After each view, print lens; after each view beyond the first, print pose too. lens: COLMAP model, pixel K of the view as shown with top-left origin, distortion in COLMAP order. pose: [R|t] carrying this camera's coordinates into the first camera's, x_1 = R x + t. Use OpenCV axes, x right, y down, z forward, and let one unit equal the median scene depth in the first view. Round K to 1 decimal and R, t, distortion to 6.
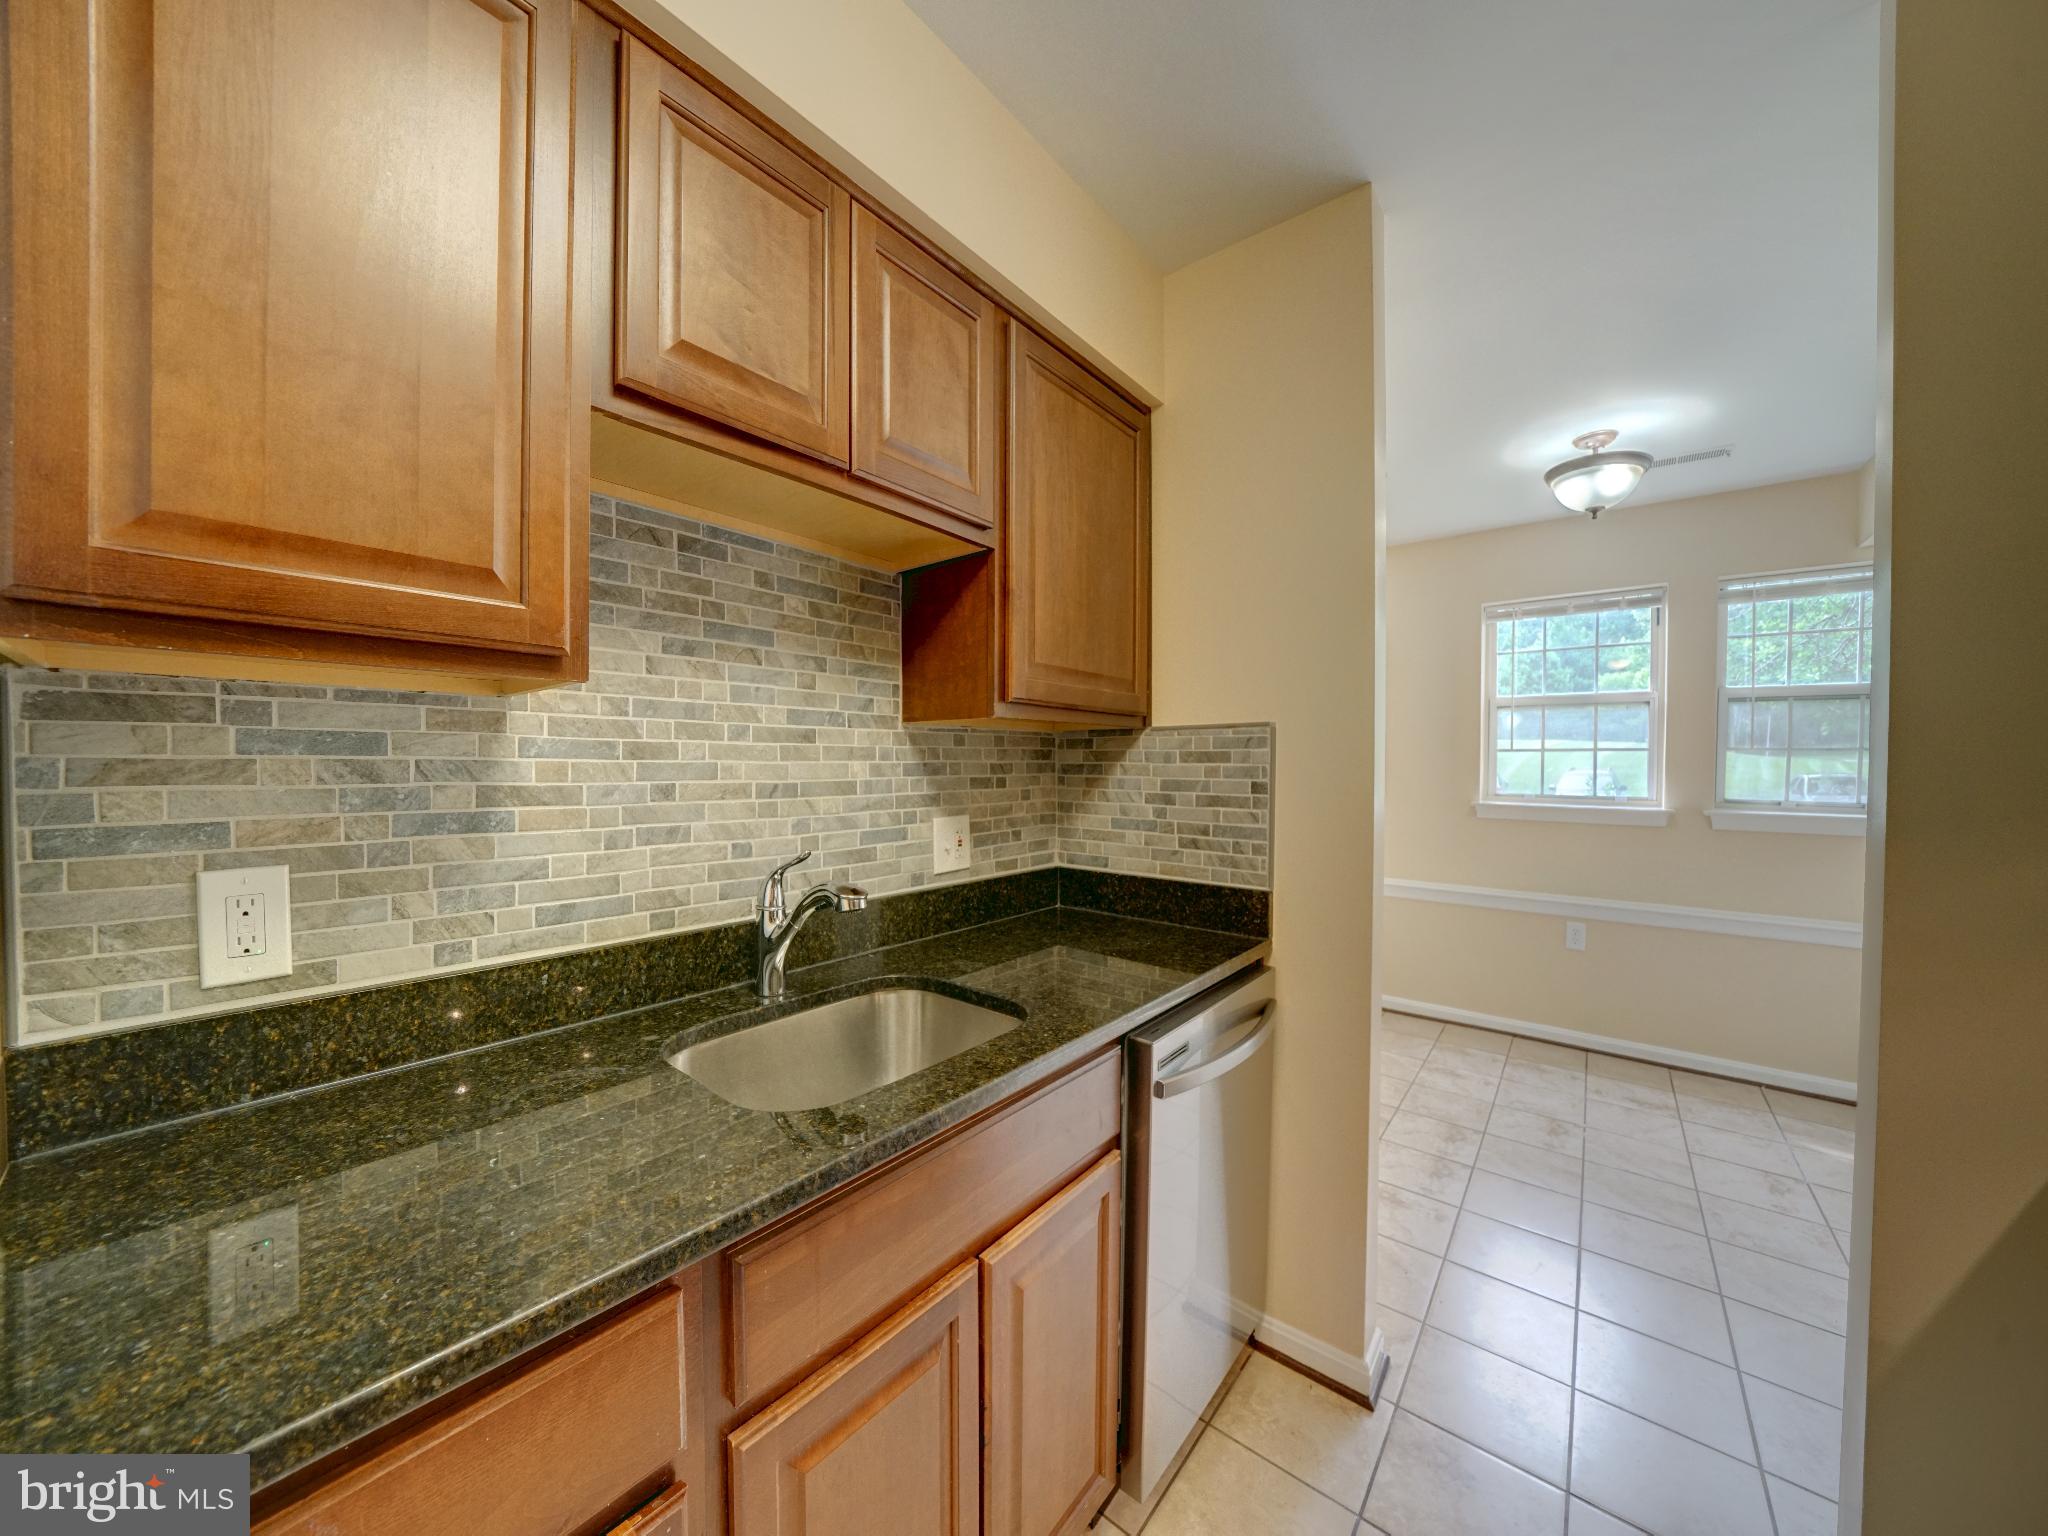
lens RADIAL K [[715.8, 0, 1003.2], [0, 715.8, 773.6], [0, 0, 1]] dist [-0.020549, 0.000114]
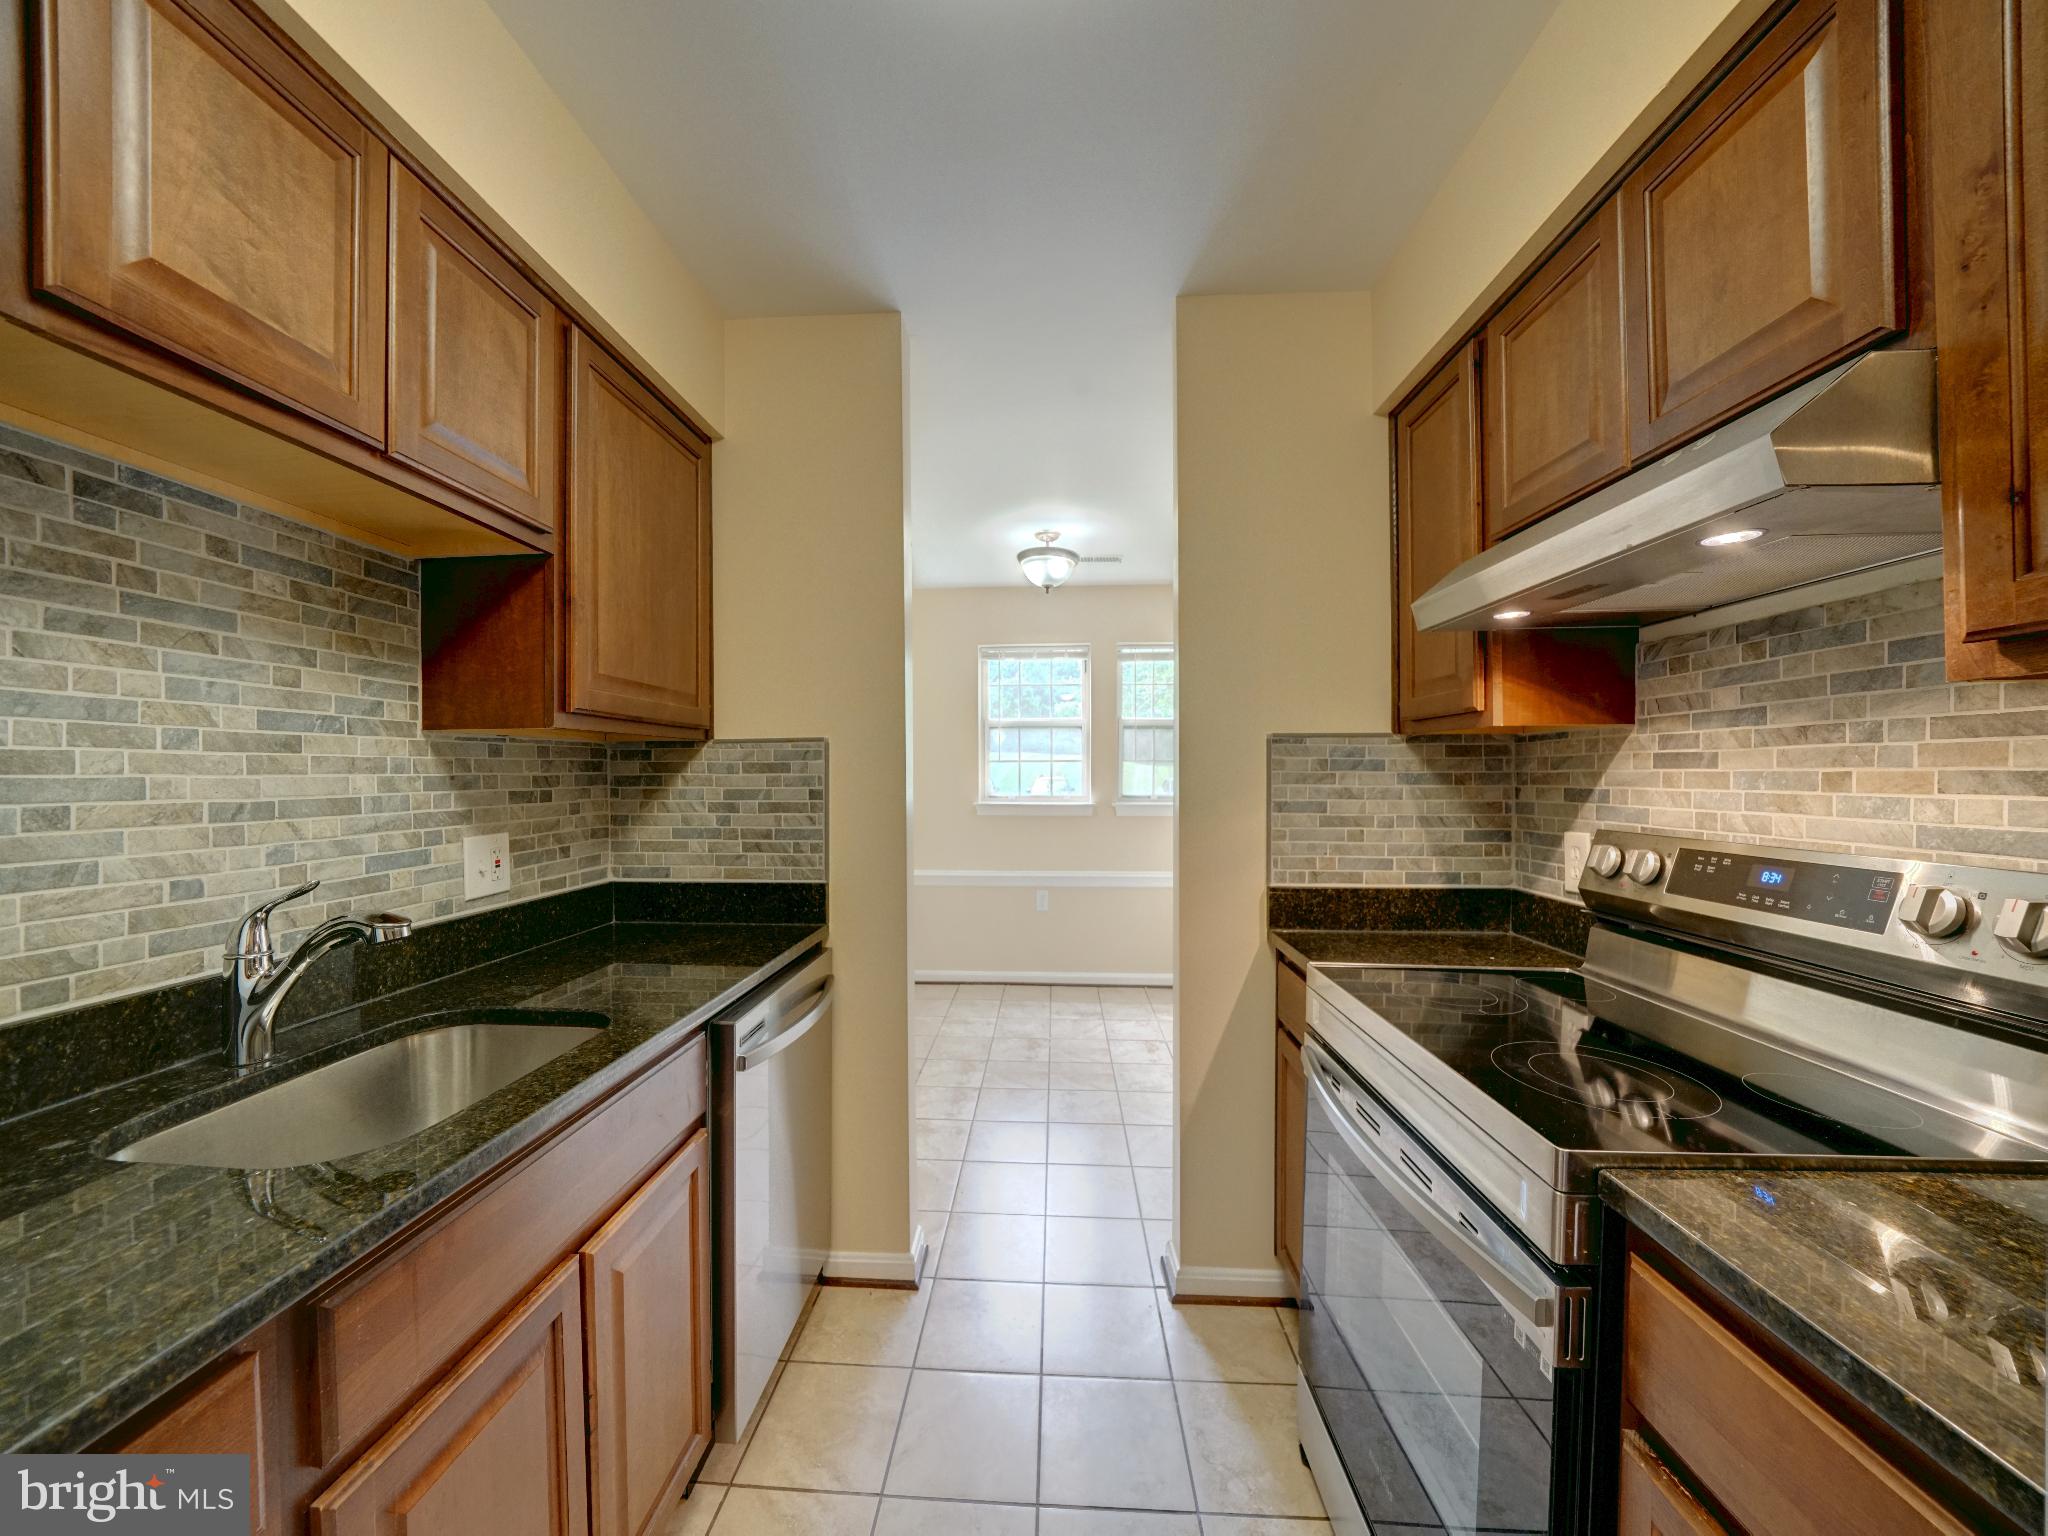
lens RADIAL K [[722.0, 0, 1012.5], [0, 722.0, 774.7], [0, 0, 1]] dist [-0.021166, 0.003396]
pose [[0.803683, -0.008600, 0.594996, -0.098835], [0.016388, 0.999836, -0.007684, 0.002505], [-0.594832, 0.015927, 0.803692, -0.159372]]
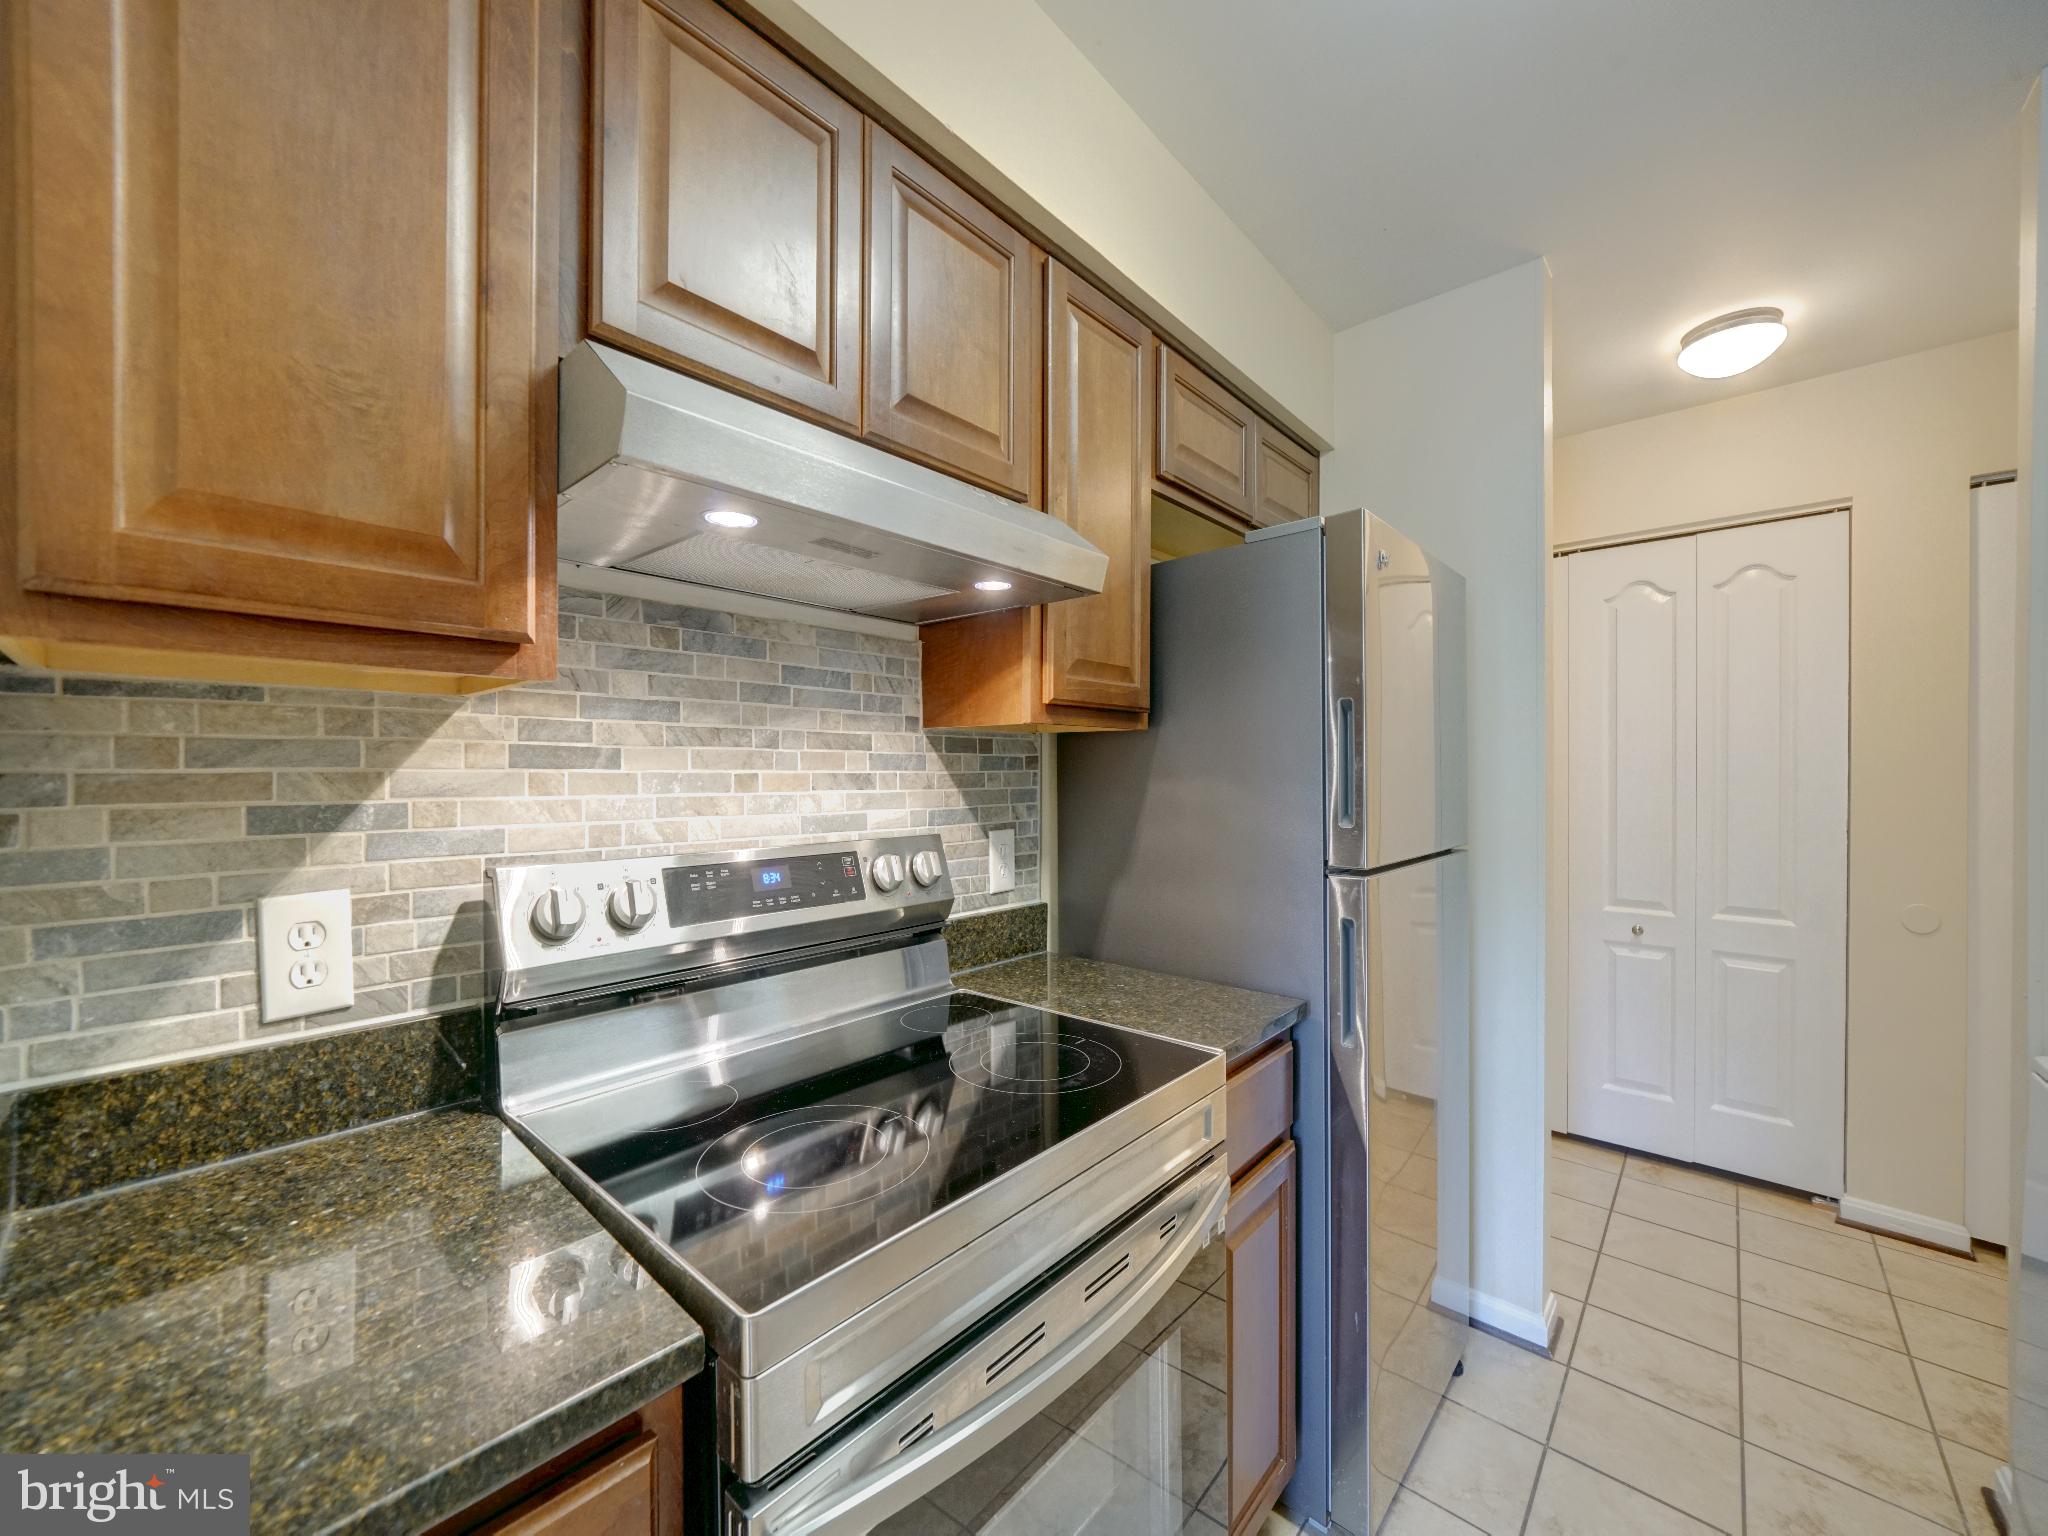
lens RADIAL K [[791.4, 0, 1003.8], [0, 791.4, 774.4], [0, 0, 1]] dist [-0.010735, 0.000096]
pose [[-0.999150, -0.006533, 0.040695, 0.764658], [-0.005861, 0.999845, 0.016626, -0.008574], [-0.040797, 0.016374, -0.999033, 0.866858]]
